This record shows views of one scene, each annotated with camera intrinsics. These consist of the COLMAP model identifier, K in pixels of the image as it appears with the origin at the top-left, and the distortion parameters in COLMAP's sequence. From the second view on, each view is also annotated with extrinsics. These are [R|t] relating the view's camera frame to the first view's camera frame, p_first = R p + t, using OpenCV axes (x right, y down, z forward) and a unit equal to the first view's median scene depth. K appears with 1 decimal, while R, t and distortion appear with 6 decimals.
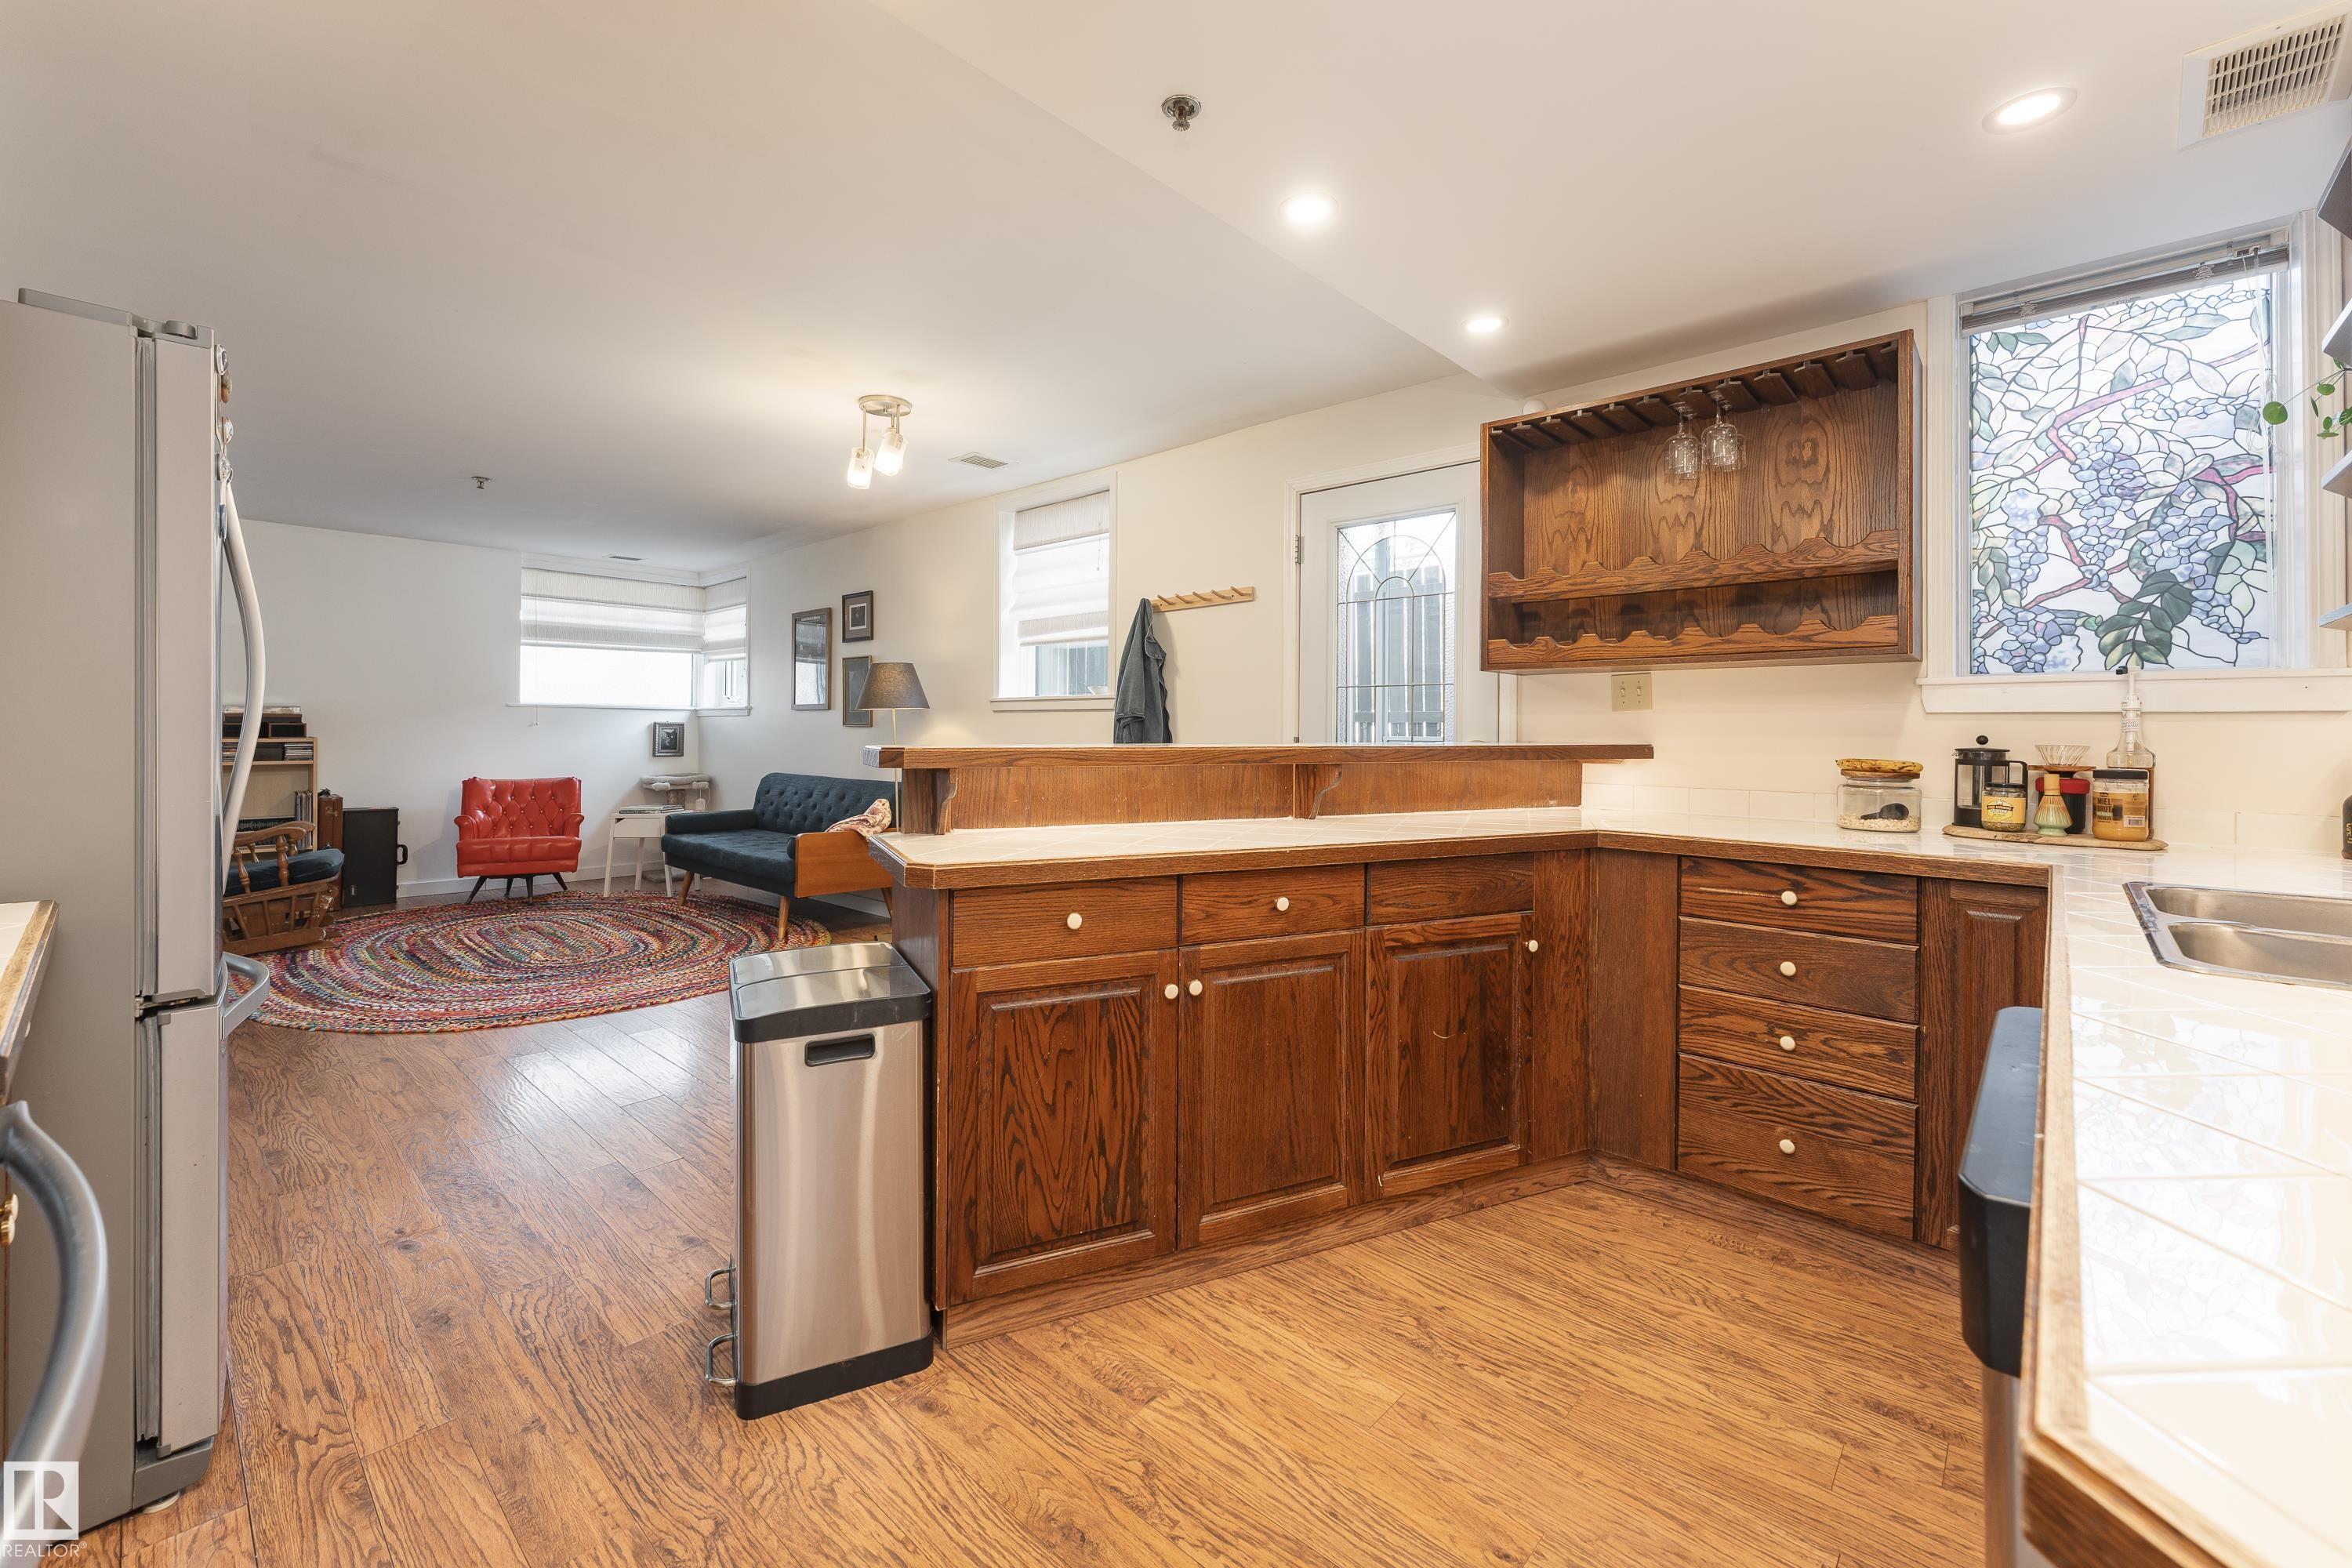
lens RADIAL K [[977.2, 0, 1166.1], [0, 977.2, 719.6], [0, 0, 1]] dist [0.004296, -0.001247]
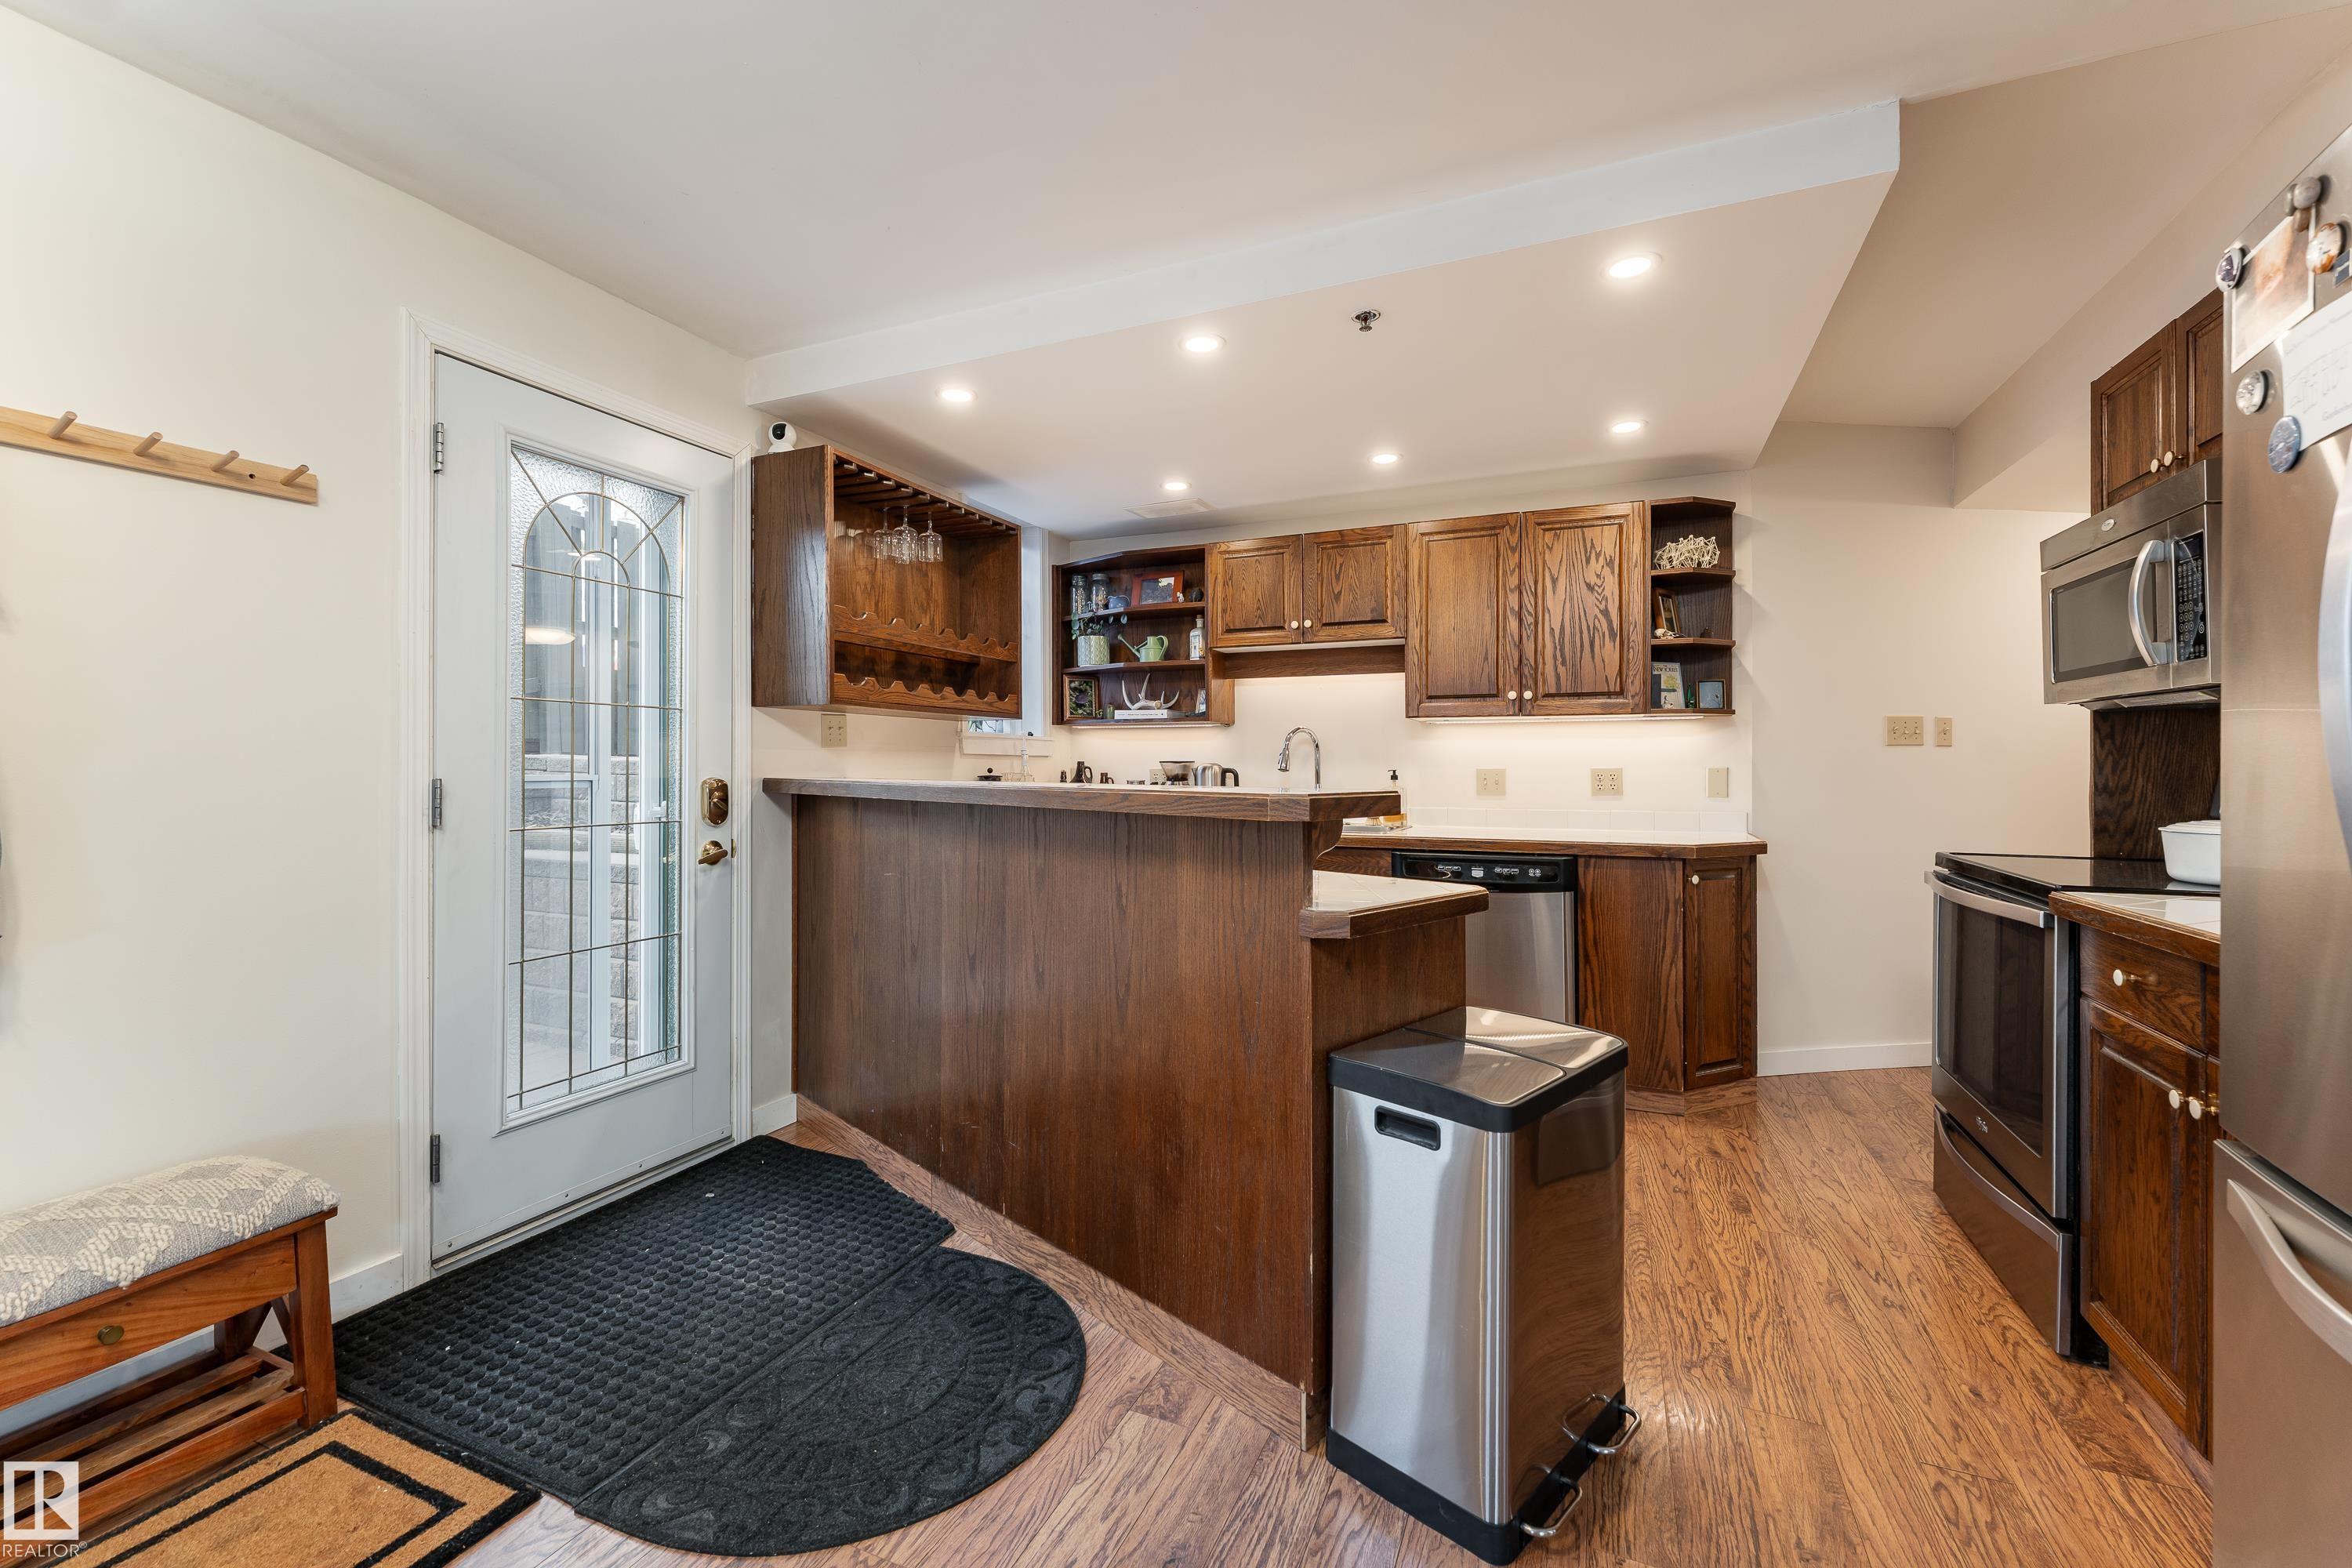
lens RADIAL K [[977.2, 0, 1190.4], [0, 977.2, 765.7], [0, 0, 1]] dist [0.004296, -0.001247]
pose [[-0.344965, -0.002660, 0.938612, -0.887991], [-0.011981, 0.999927, -0.001570, 0.010205], [-0.938539, -0.011787, -0.344972, 1.272382]]
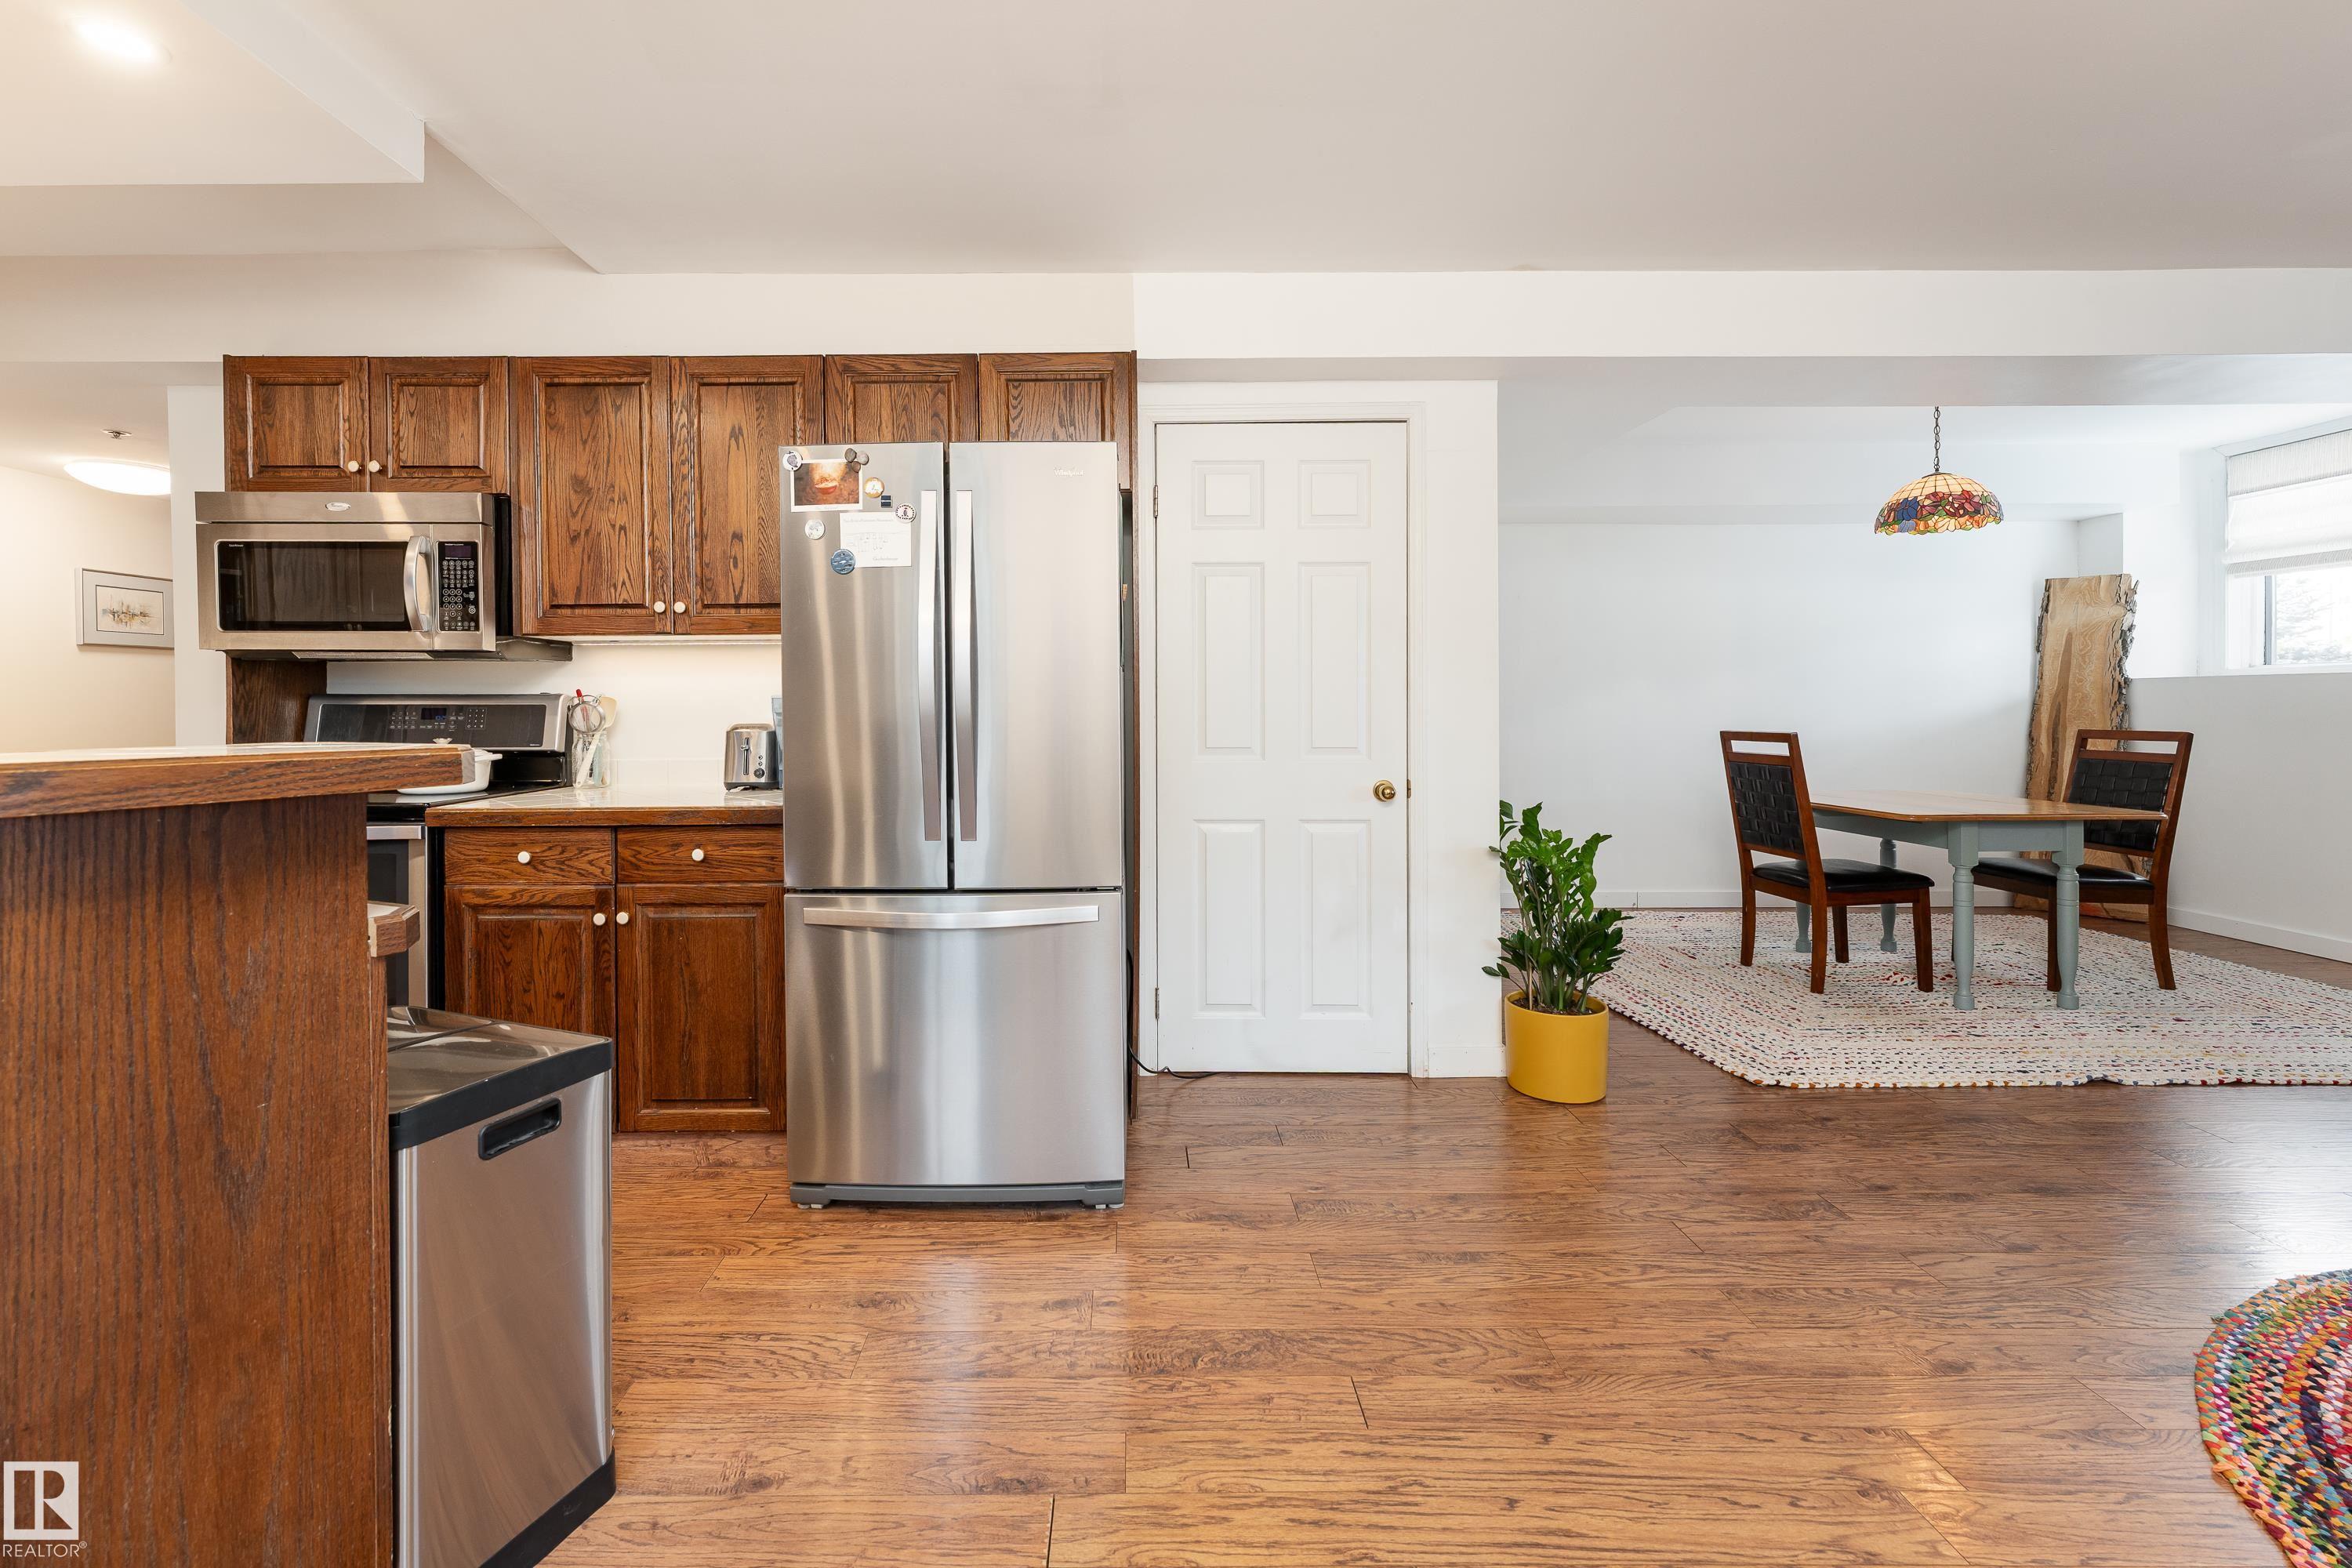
lens RADIAL K [[977.2, 0, 1110.5], [0, 977.2, 724.0], [0, 0, 1]] dist [0.004296, -0.001247]
pose [[-0.737432, 0.011837, -0.675317, -0.208894], [0.009591, 0.999929, 0.007054, 0.016903], [0.675353, -0.001275, -0.737494, 1.545121]]
